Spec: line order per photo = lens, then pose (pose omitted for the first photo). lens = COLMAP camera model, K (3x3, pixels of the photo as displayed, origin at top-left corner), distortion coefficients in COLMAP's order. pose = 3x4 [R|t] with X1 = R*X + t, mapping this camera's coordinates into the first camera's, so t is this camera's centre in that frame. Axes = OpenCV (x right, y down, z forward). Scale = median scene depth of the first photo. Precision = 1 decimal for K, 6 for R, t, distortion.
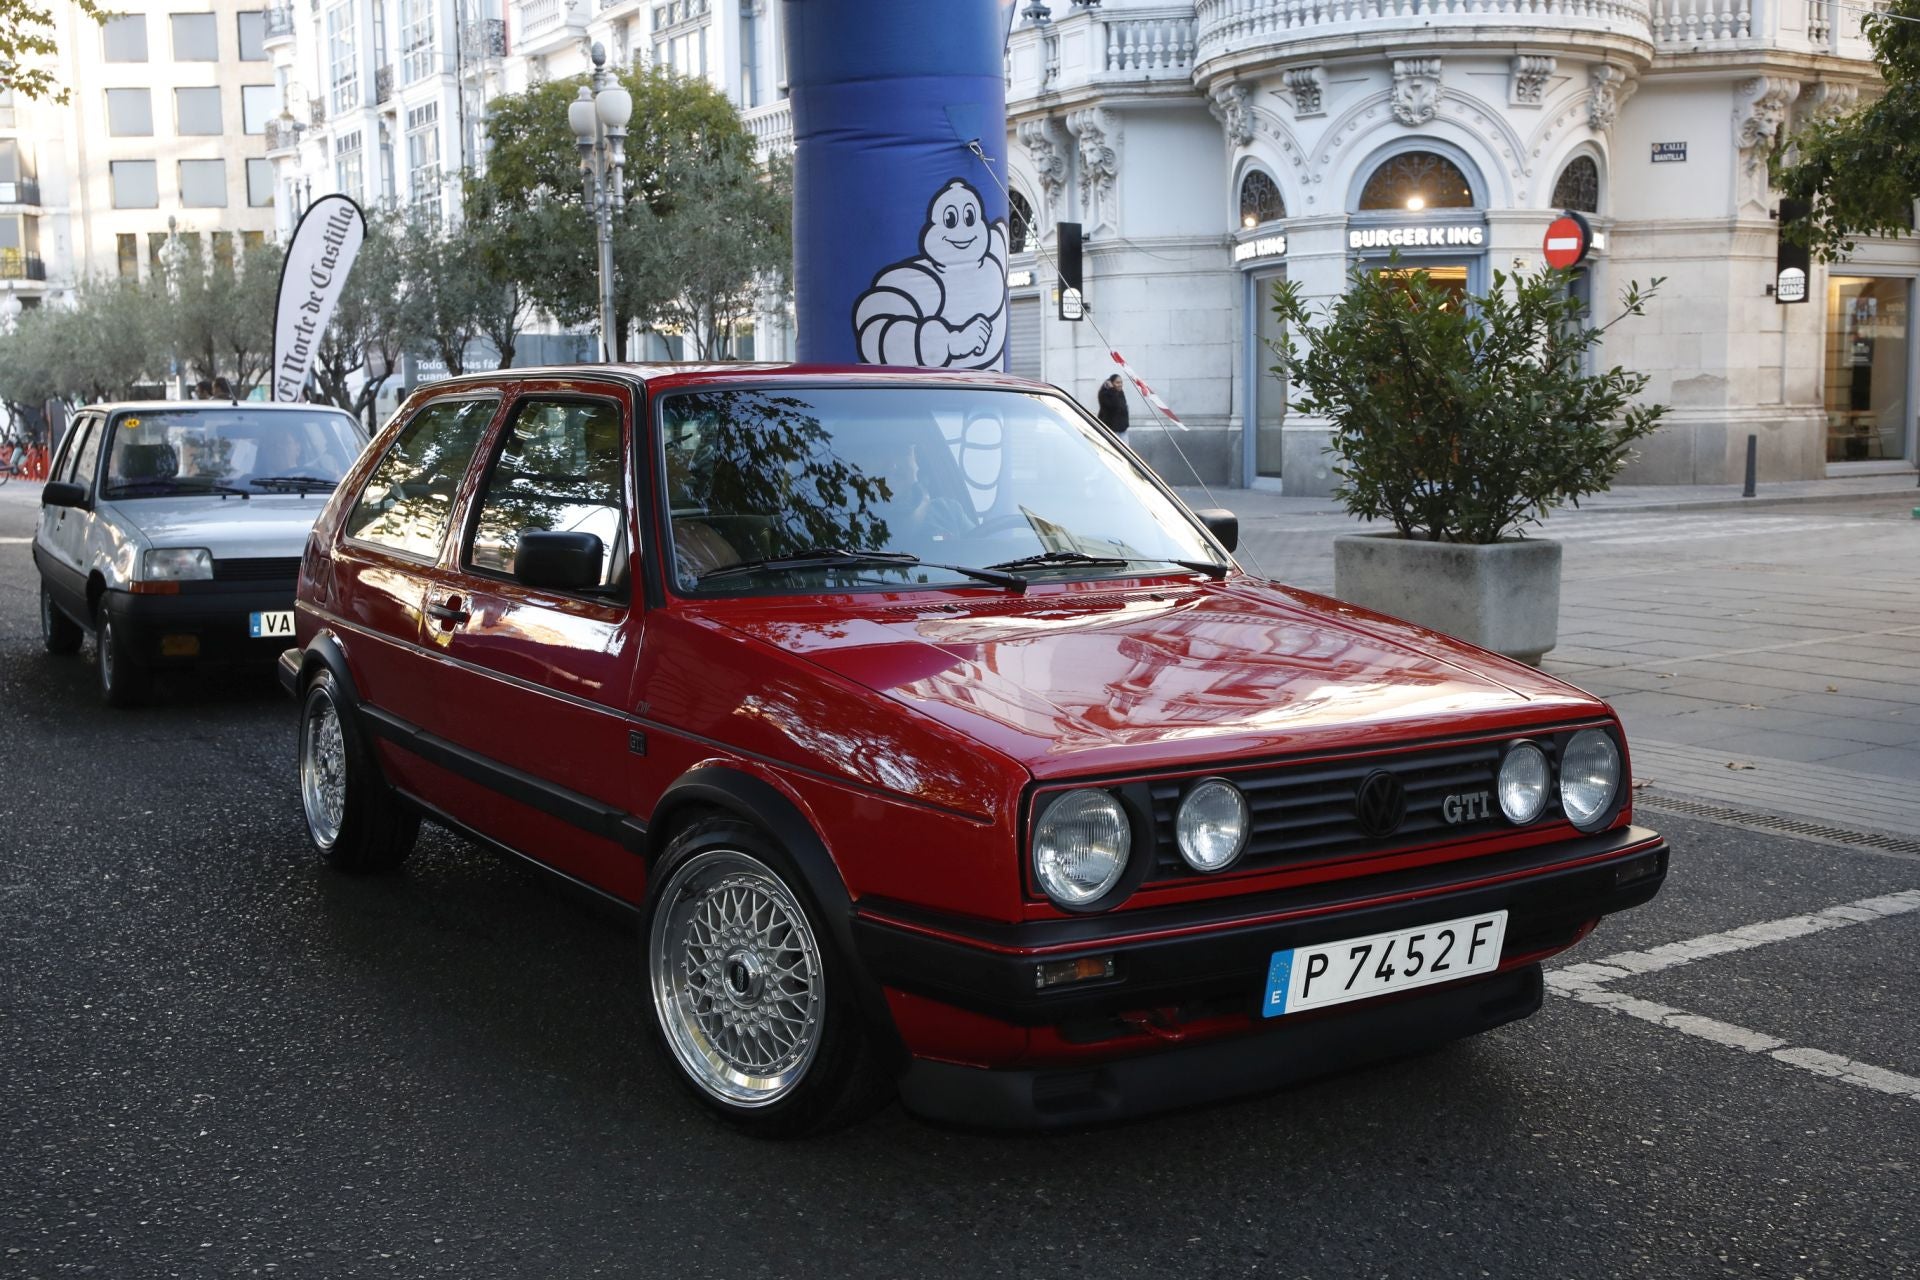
lens RADIAL K [[2045.9, 0, 958.9], [0, 2045.9, 639.8], [0, 0, 1]] dist [-0.034401, 0.141866]
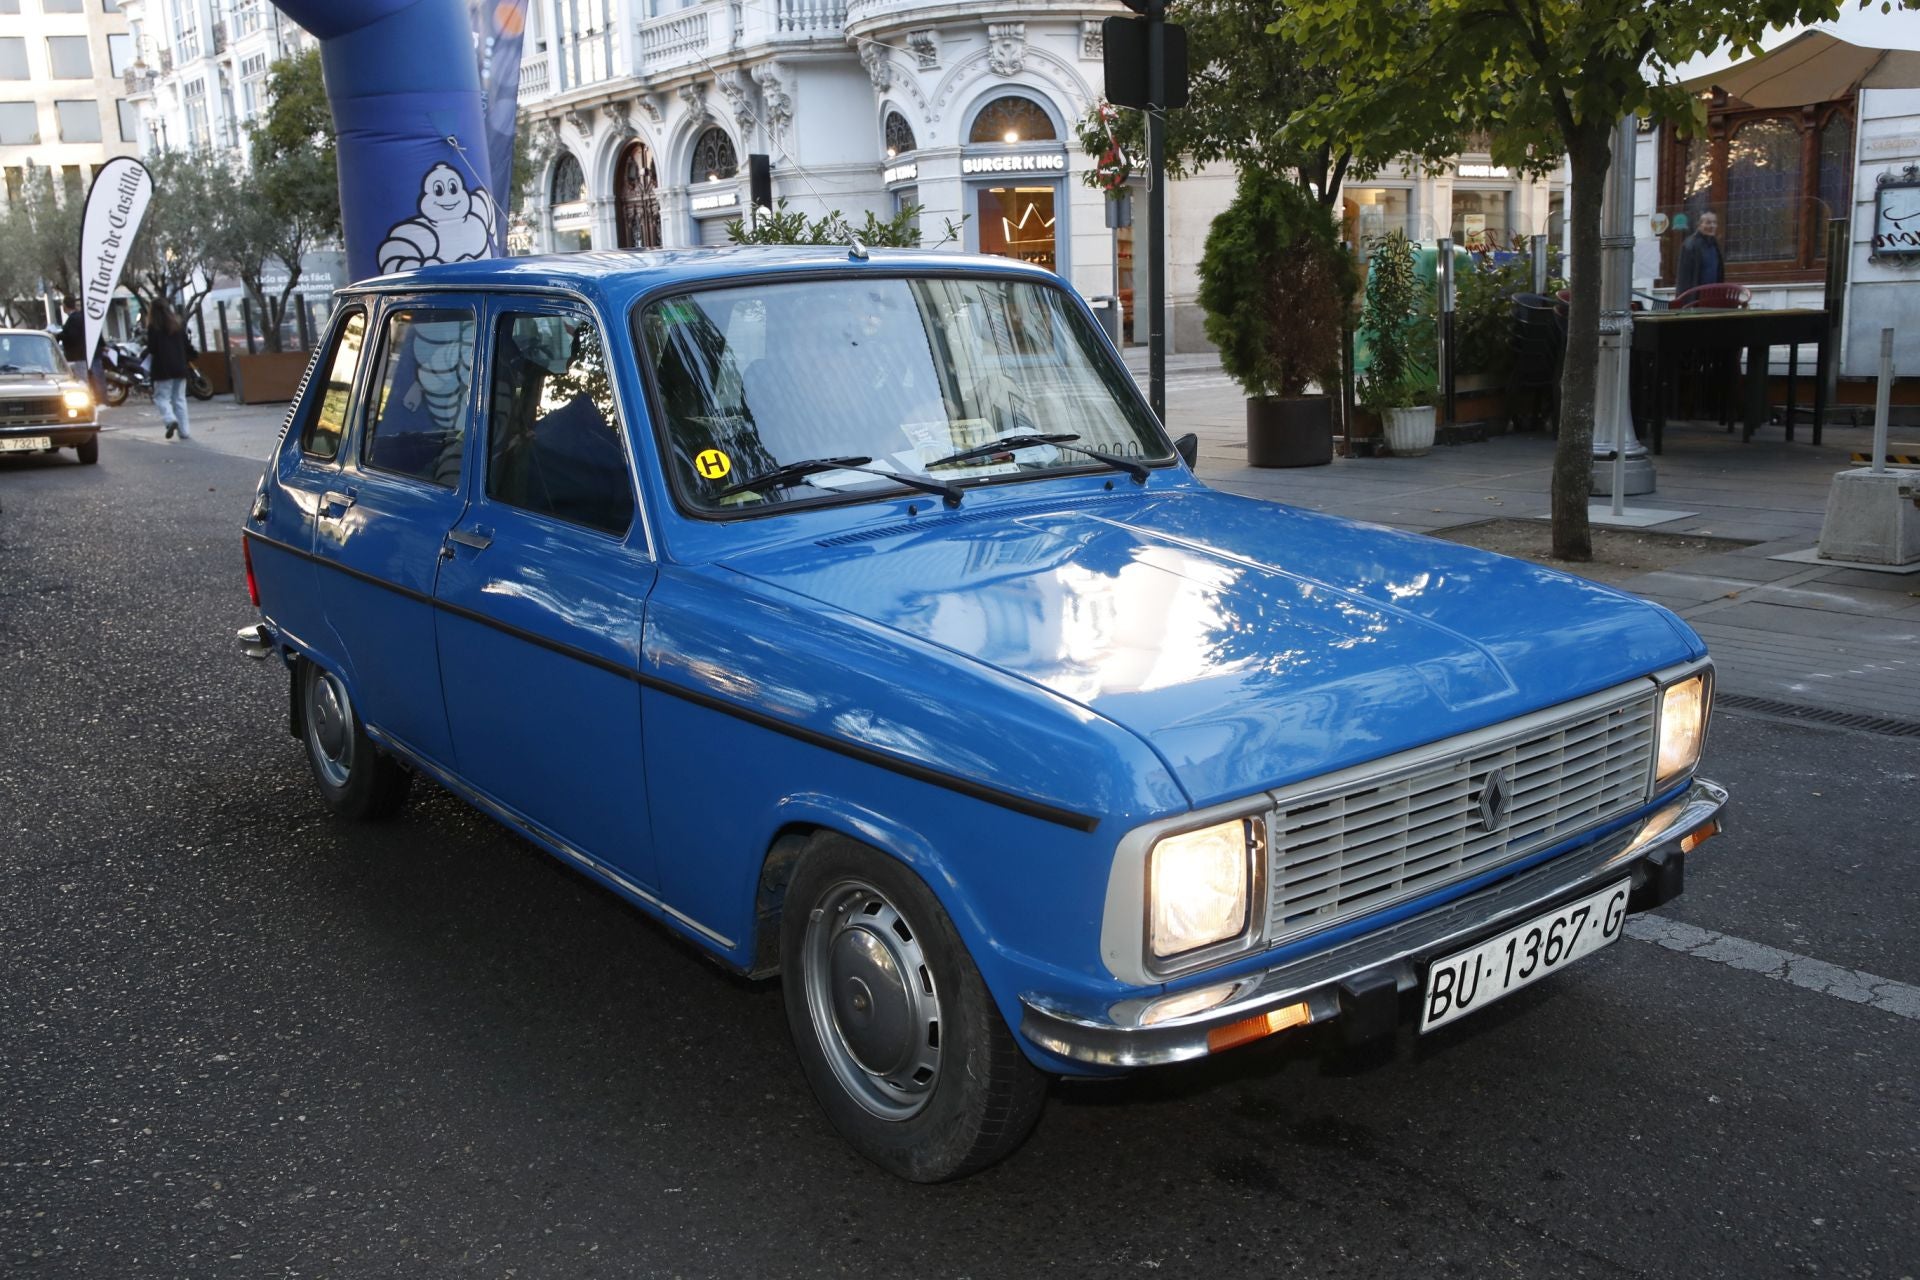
lens RADIAL K [[1729.5, 0, 975.6], [0, 1729.5, 642.6], [0, 0, 1]] dist [-0.065892, 0.109709]
pose [[0.994607, -0.041643, 0.094988, 0.084529], [0.033401, 0.995668, 0.086769, 0.008684], [-0.098190, -0.083128, 0.991690, -0.100421]]
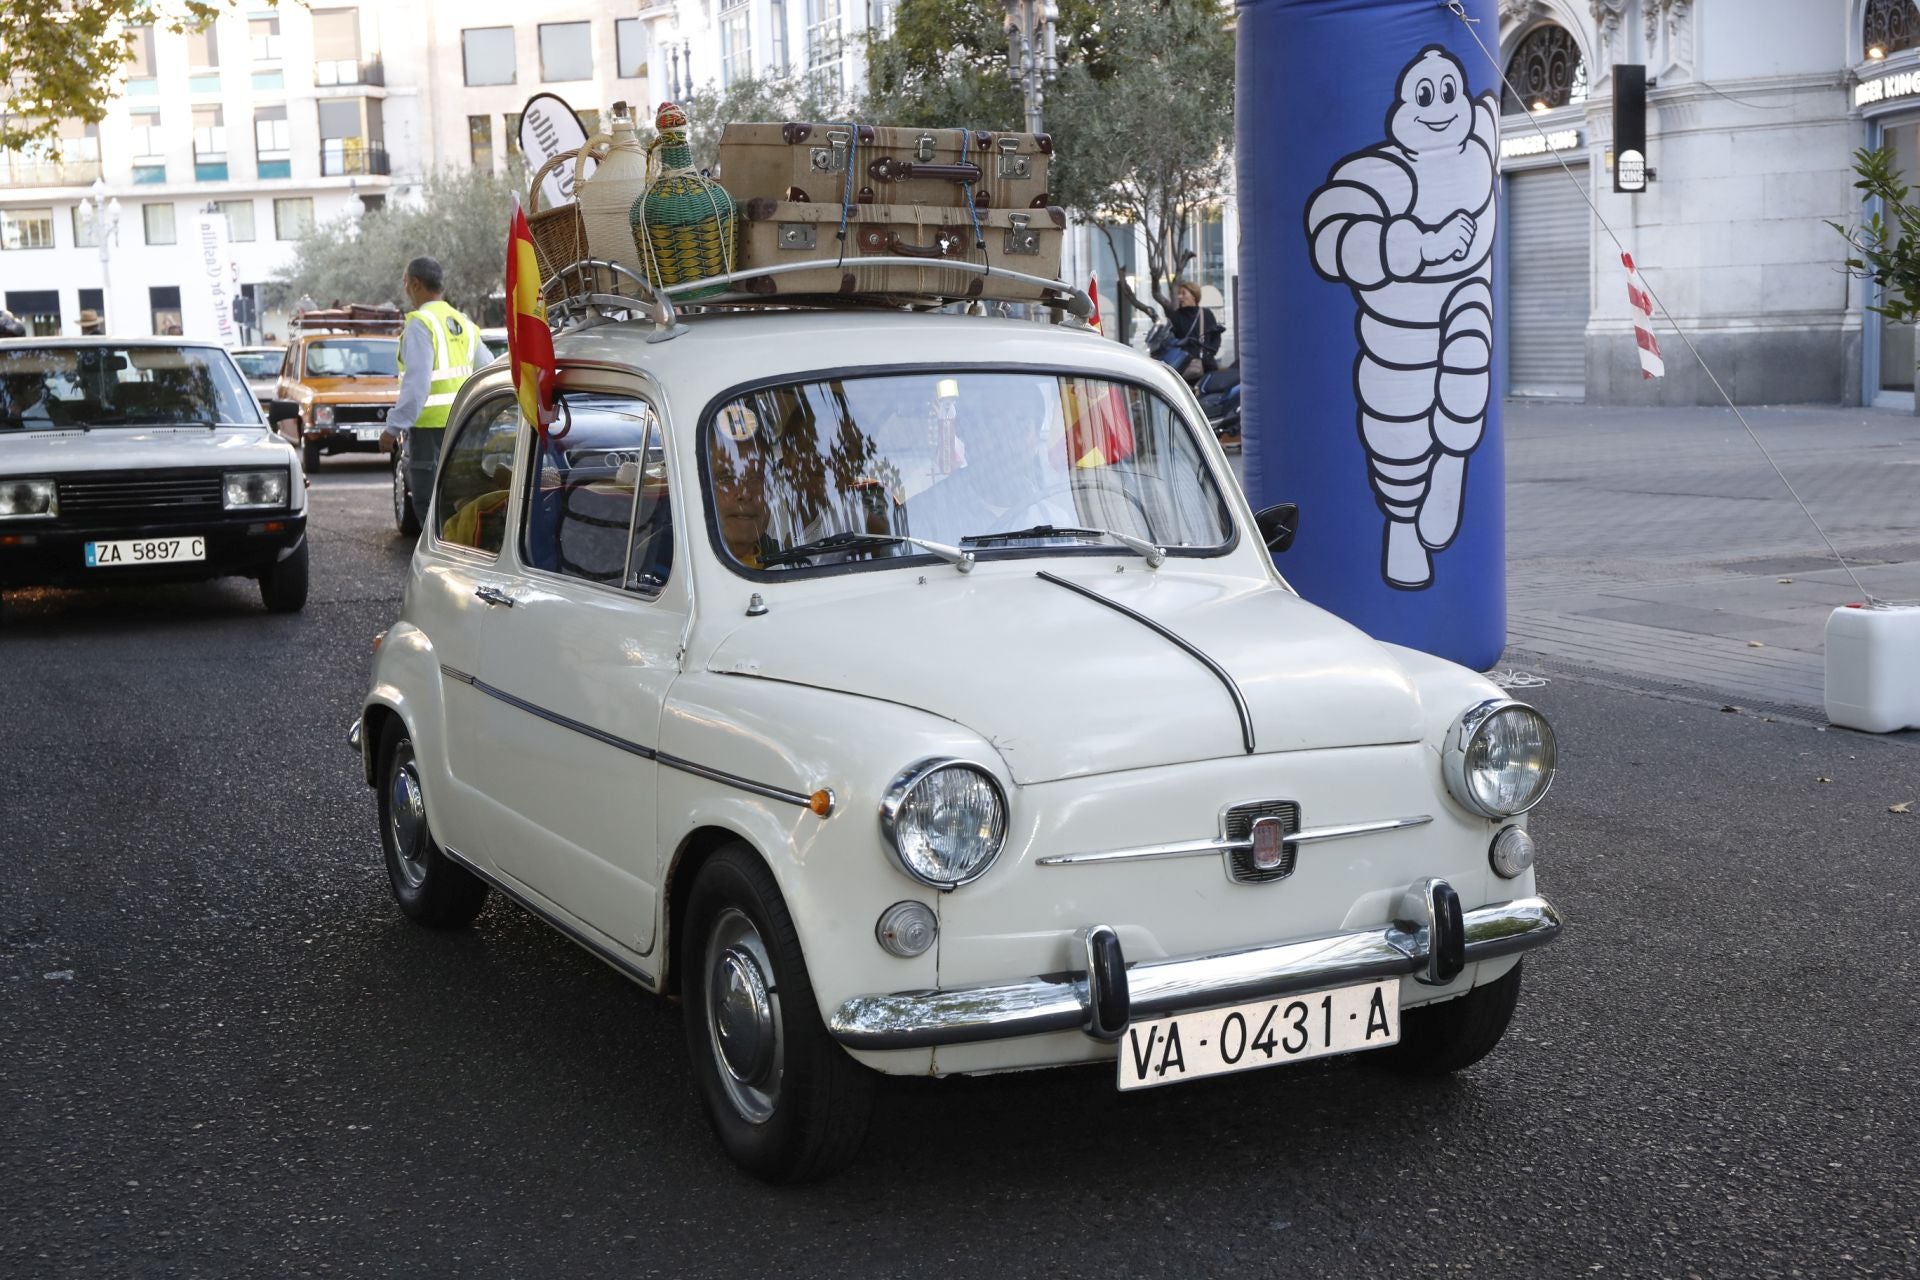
lens RADIAL K [[2599.2, 0, 962.4], [0, 2599.2, 641.8], [0, 0, 1]] dist [0.021405, 0.176527]
pose [[0.979367, 0.005963, -0.202003, 0.009082], [-0.002951, 0.999880, 0.015207, -0.000222], [0.202069, -0.014297, 0.979267, -0.024197]]
